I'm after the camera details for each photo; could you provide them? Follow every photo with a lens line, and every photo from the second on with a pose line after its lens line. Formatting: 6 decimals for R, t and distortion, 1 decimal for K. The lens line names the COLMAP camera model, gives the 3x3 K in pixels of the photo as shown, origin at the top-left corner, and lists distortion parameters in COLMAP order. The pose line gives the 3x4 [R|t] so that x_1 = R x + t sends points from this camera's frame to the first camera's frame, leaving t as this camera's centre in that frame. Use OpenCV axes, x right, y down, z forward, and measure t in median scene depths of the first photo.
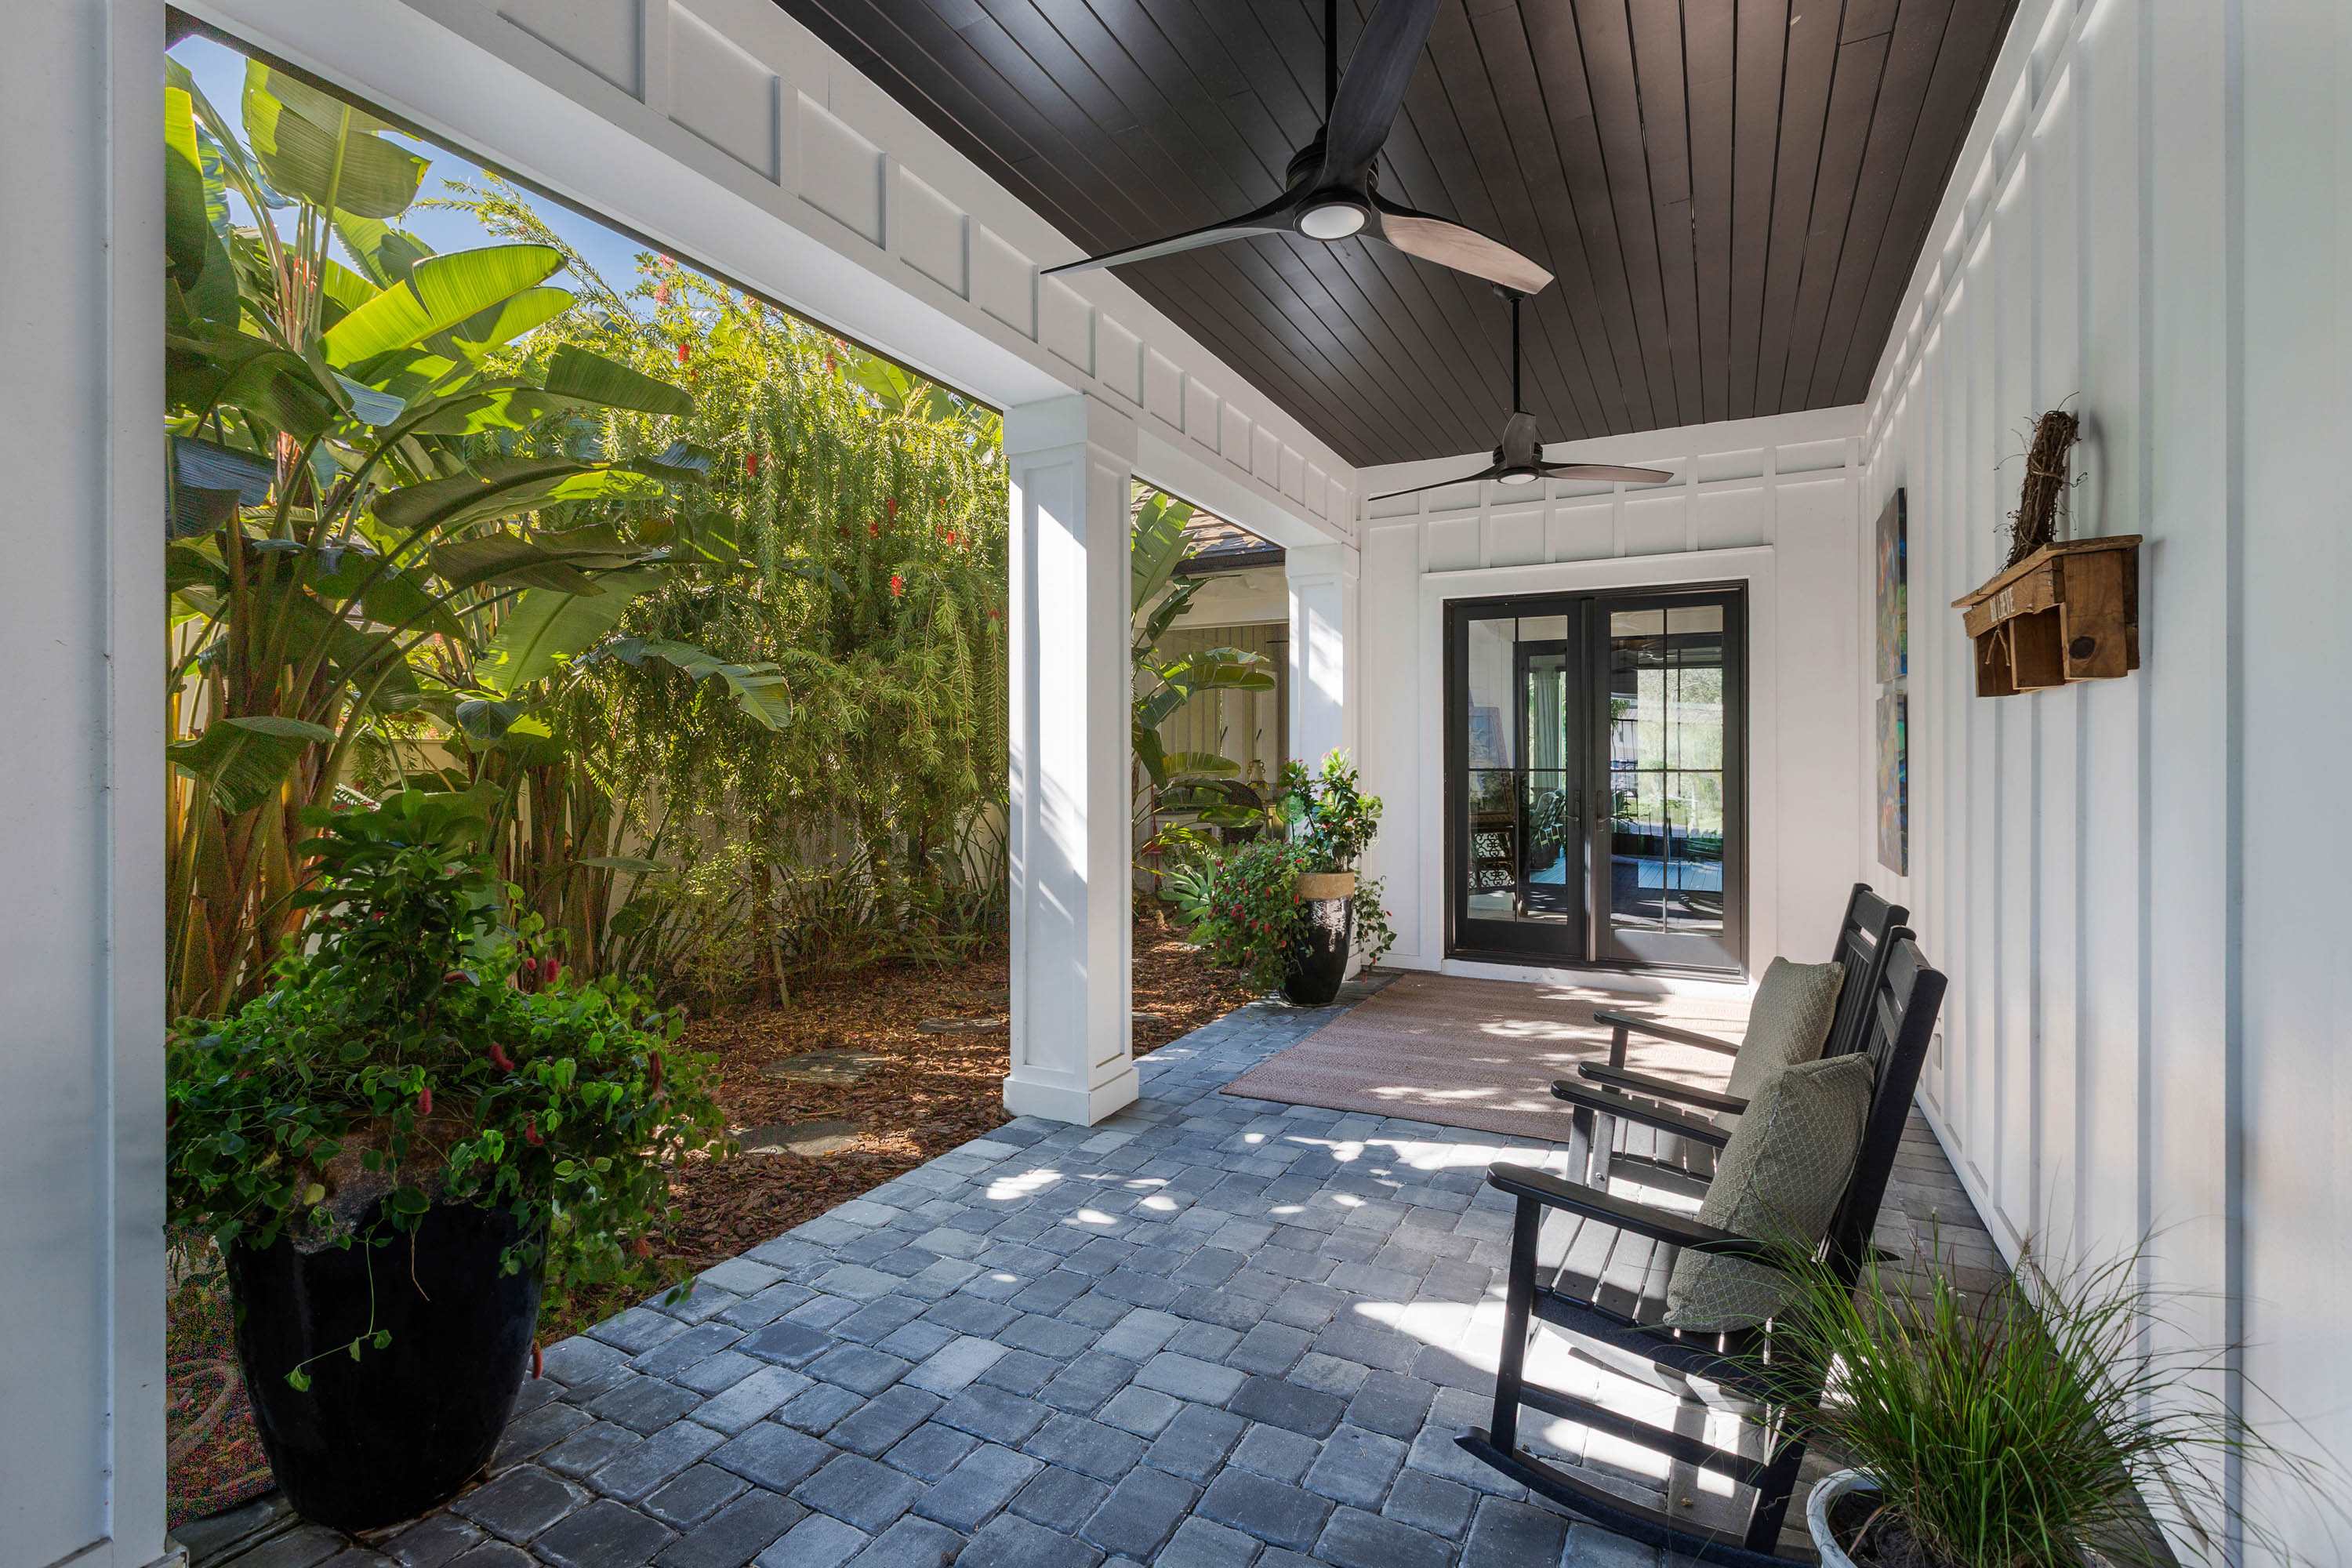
lens RADIAL K [[1058.7, 0, 1176.9], [0, 1058.7, 776.9], [0, 0, 1]] dist [0.001177, -0.001676]
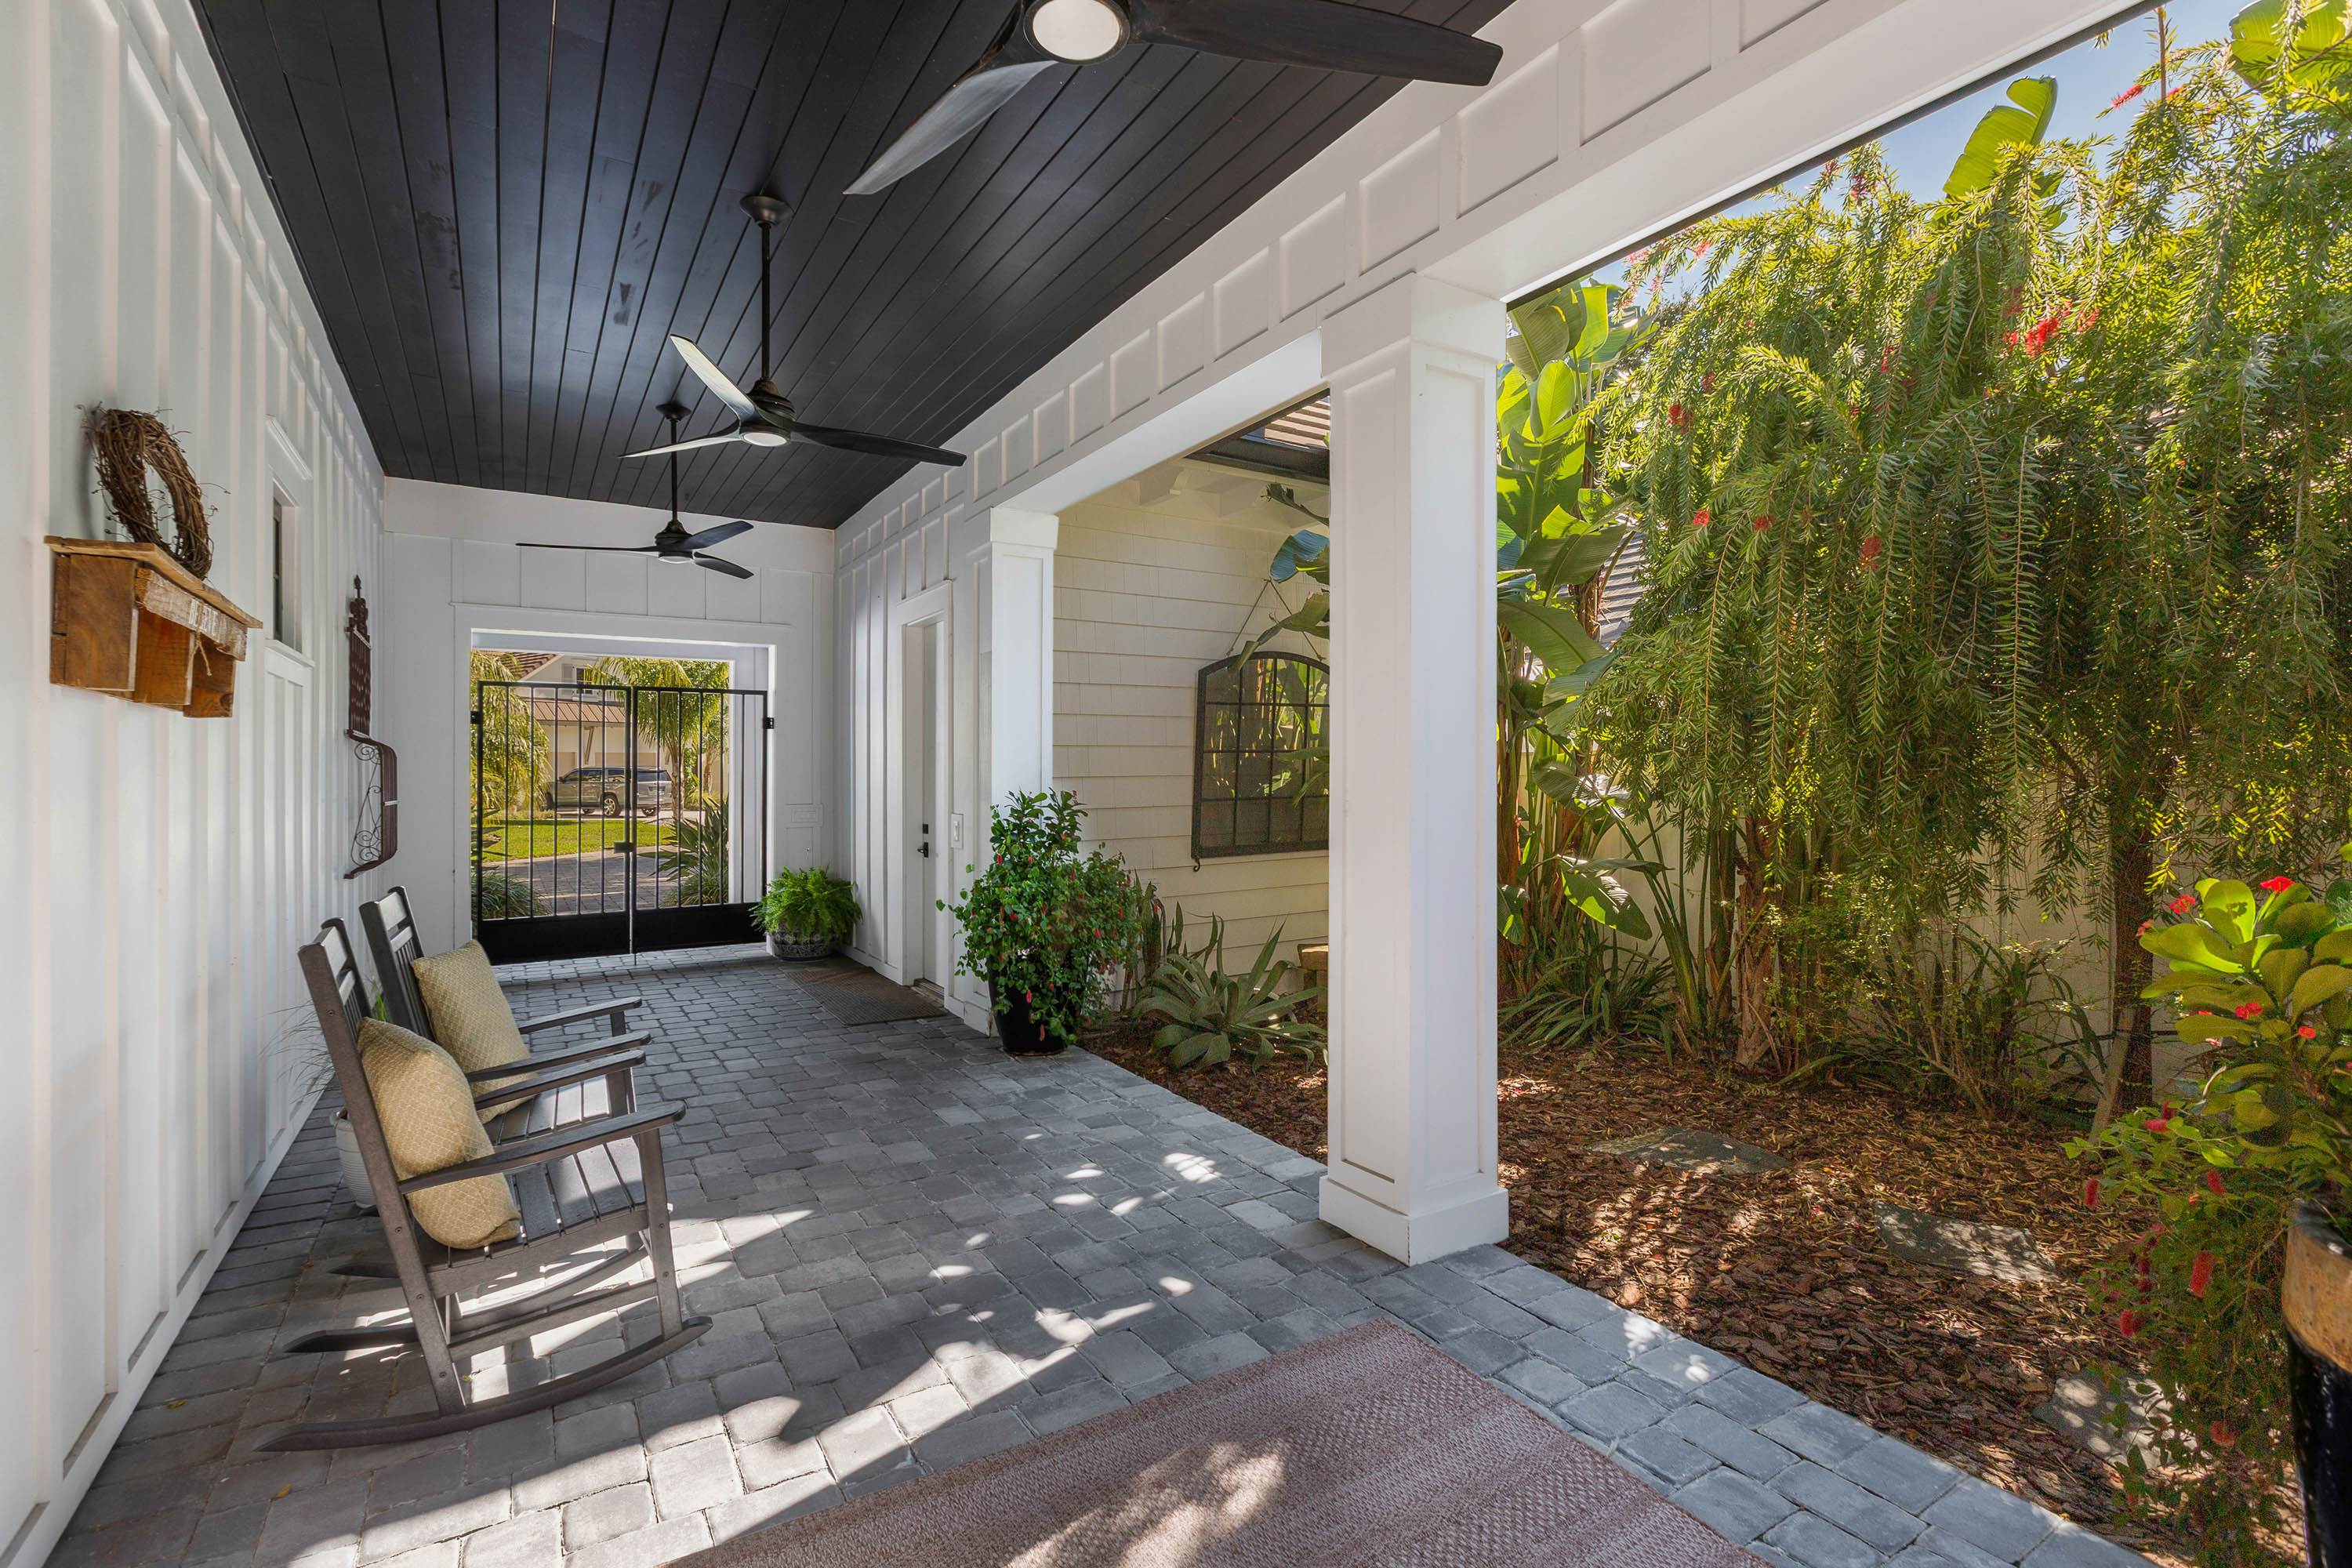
lens RADIAL K [[1058.7, 0, 1175.1], [0, 1058.7, 776.4], [0, 0, 1]] dist [0.001177, -0.001676]
pose [[-0.510729, 0.004581, -0.859730, 0.786047], [-0.001614, 0.999979, 0.006287, -0.018574], [0.859741, 0.004599, -0.510710, 1.534448]]
